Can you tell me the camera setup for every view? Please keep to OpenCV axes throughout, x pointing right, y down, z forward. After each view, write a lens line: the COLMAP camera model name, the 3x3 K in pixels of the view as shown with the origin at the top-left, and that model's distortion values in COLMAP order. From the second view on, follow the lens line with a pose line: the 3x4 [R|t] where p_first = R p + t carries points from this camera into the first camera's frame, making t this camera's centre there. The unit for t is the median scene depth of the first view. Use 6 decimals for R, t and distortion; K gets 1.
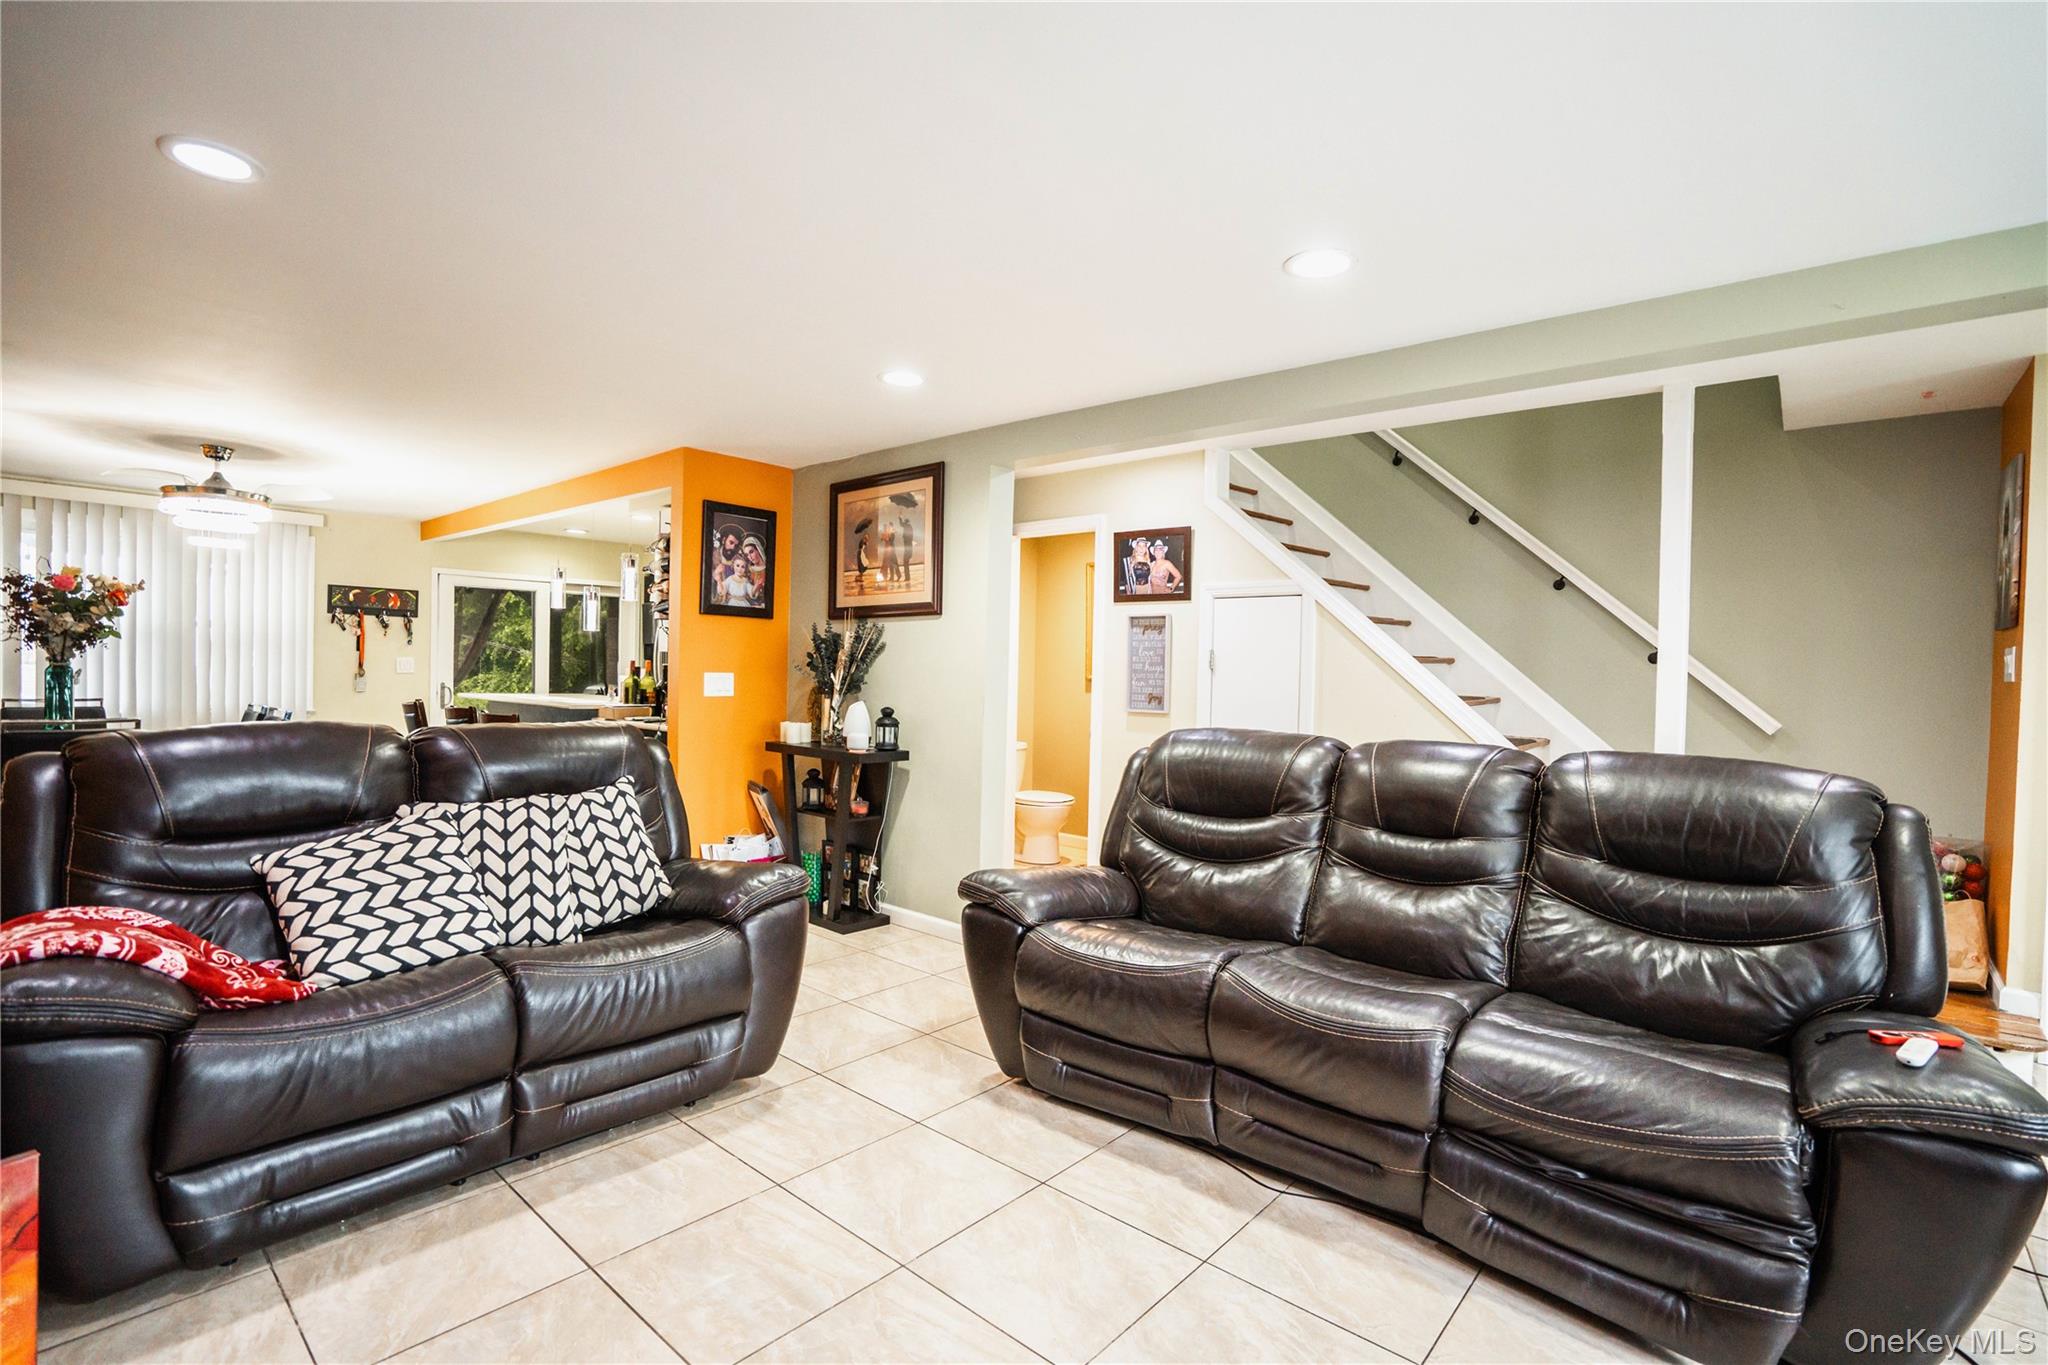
lens RADIAL K [[946.0, 0, 1018.9], [0, 946.0, 682.1], [0, 0, 1]] dist [-0.064795, 0.030014]
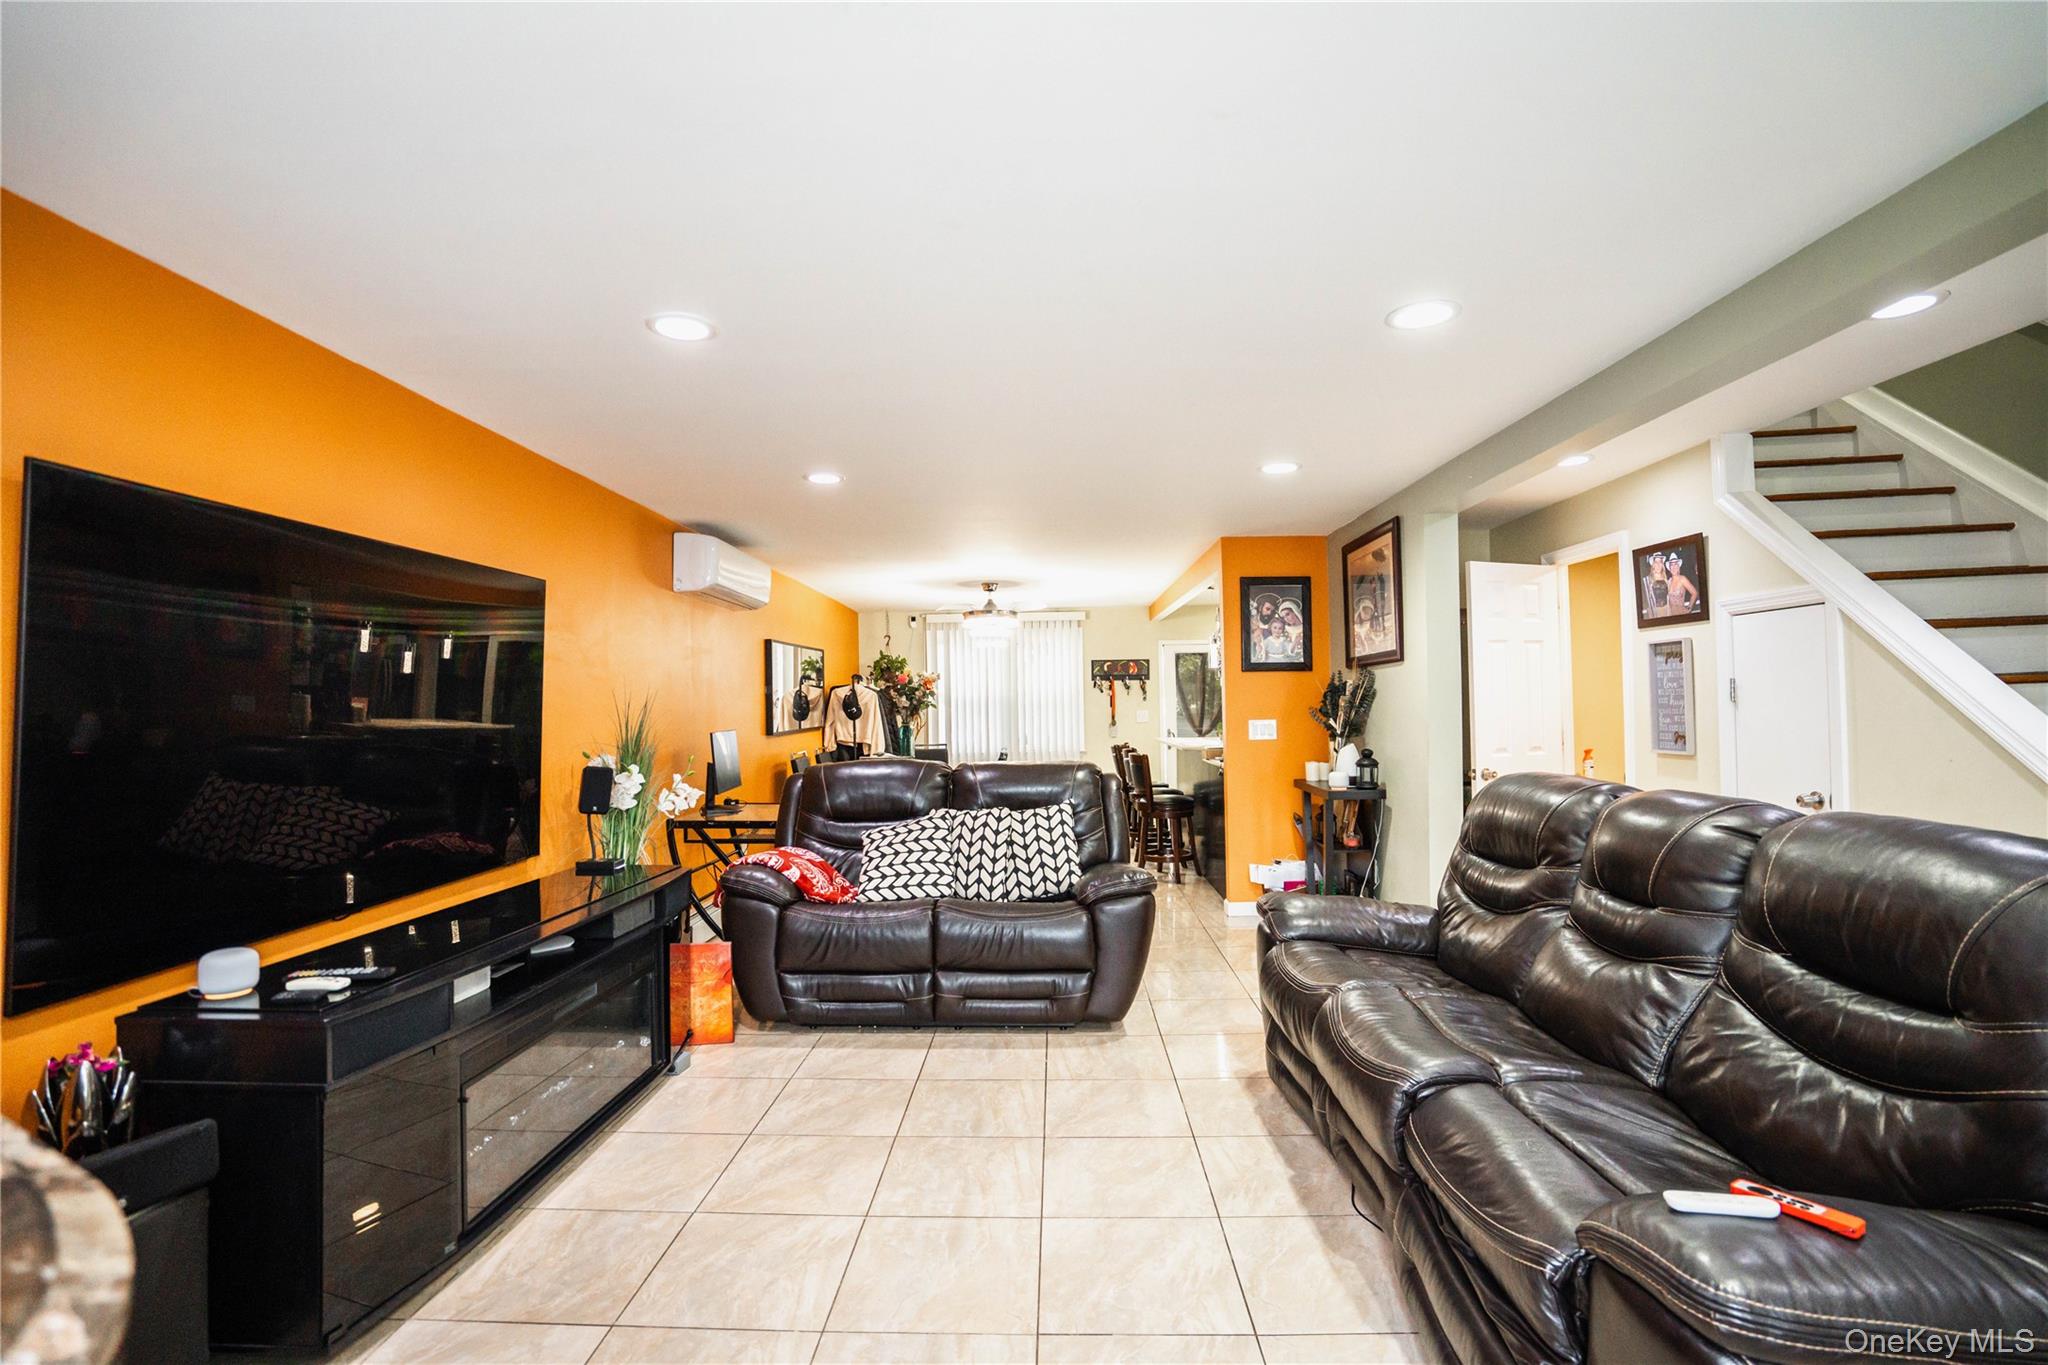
lens RADIAL K [[946.0, 0, 1018.9], [0, 946.0, 682.1], [0, 0, 1]] dist [-0.064795, 0.030014]
pose [[0.635686, -0.053554, -0.770088, 0.418142], [0.022350, 0.998449, -0.050986, -0.004000], [0.771624, 0.015200, 0.635897, 0.010665]]
